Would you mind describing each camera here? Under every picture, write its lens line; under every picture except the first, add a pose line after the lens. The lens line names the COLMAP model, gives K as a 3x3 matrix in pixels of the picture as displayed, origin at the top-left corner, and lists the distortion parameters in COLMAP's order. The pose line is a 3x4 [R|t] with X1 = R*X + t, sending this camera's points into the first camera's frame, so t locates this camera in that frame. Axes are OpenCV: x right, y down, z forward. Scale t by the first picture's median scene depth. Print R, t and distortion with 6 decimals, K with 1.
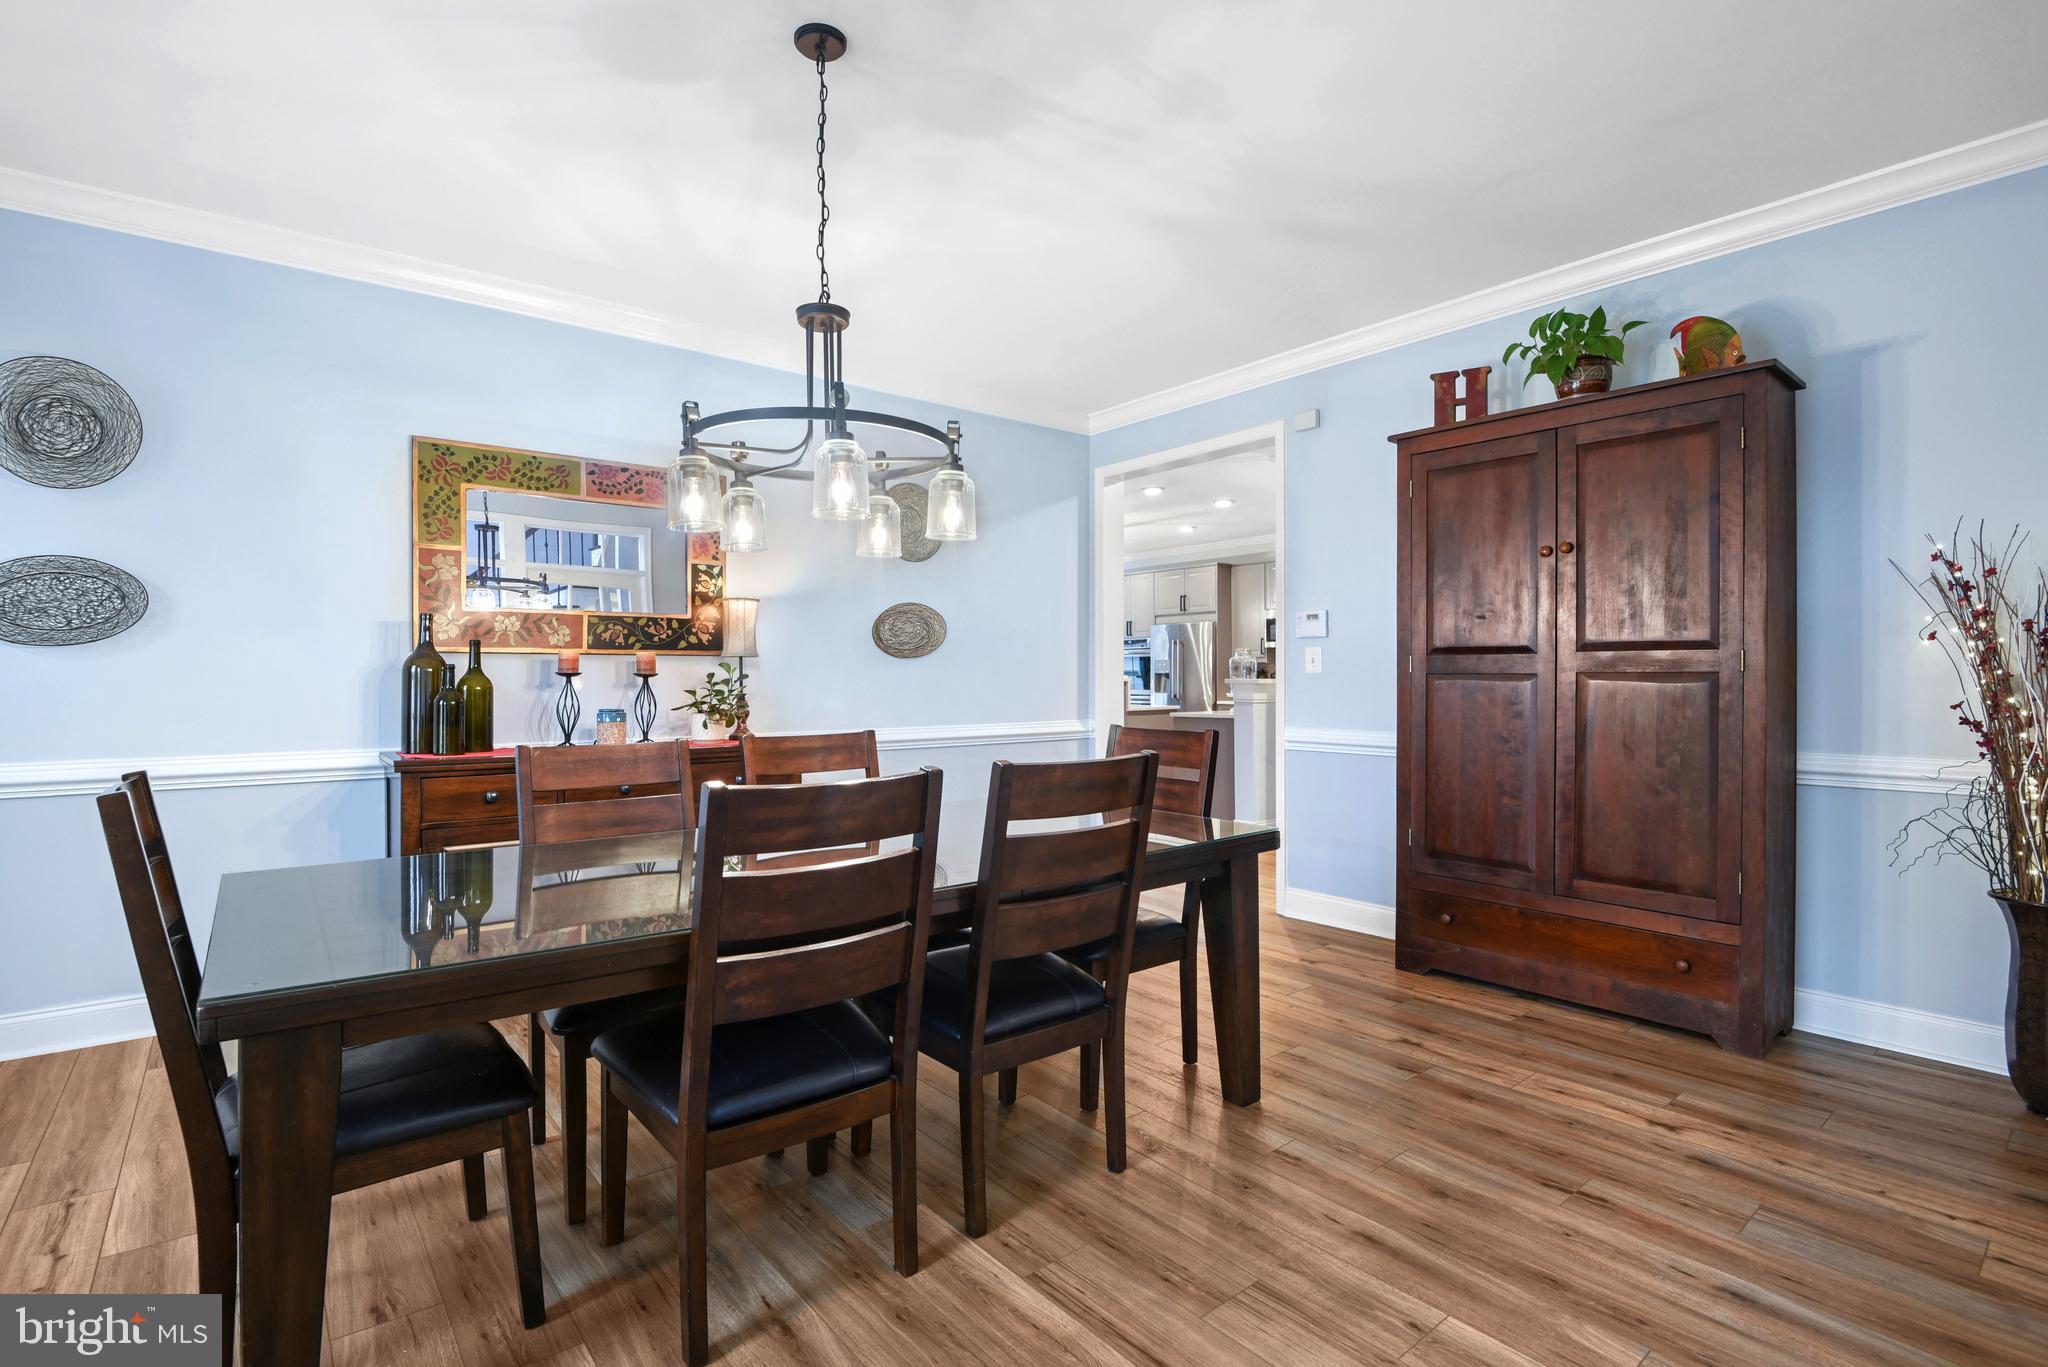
lens RADIAL K [[951.0, 0, 1024.0], [0, 951.0, 683.5], [0, 0, 1]] dist [-0.017960, -0.000319]
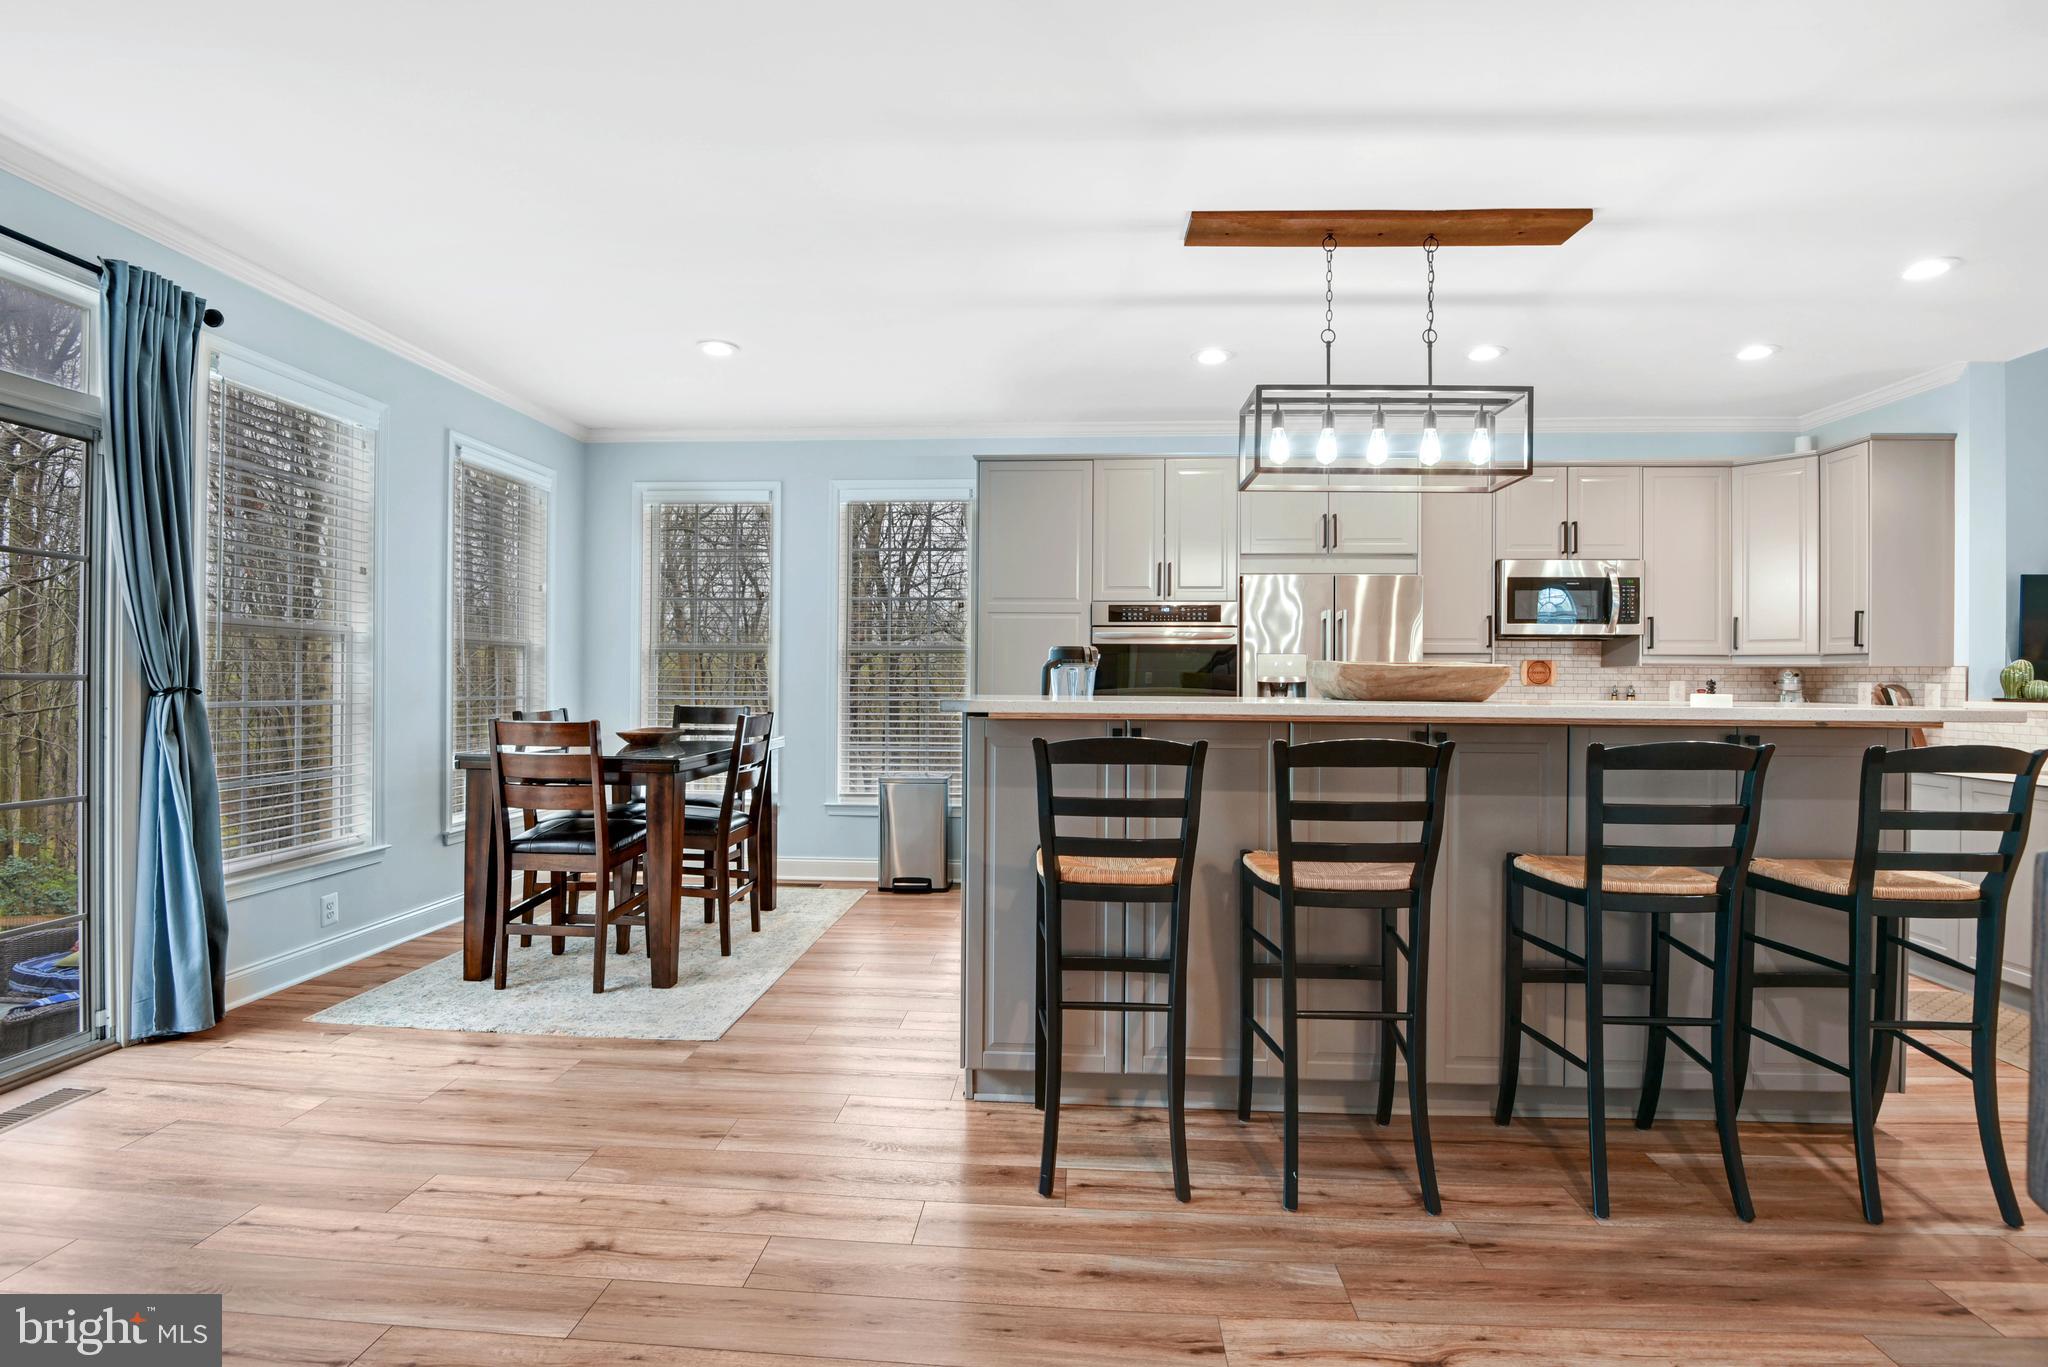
lens RADIAL K [[951.0, 0, 1024.0], [0, 951.0, 683.5], [0, 0, 1]] dist [-0.017960, -0.000319]
pose [[0.684651, 0.000830, 0.728871, -0.842022], [-0.000556, 1.000000, -0.000617, -0.033115], [-0.728871, 0.000017, 0.684651, 2.485930]]
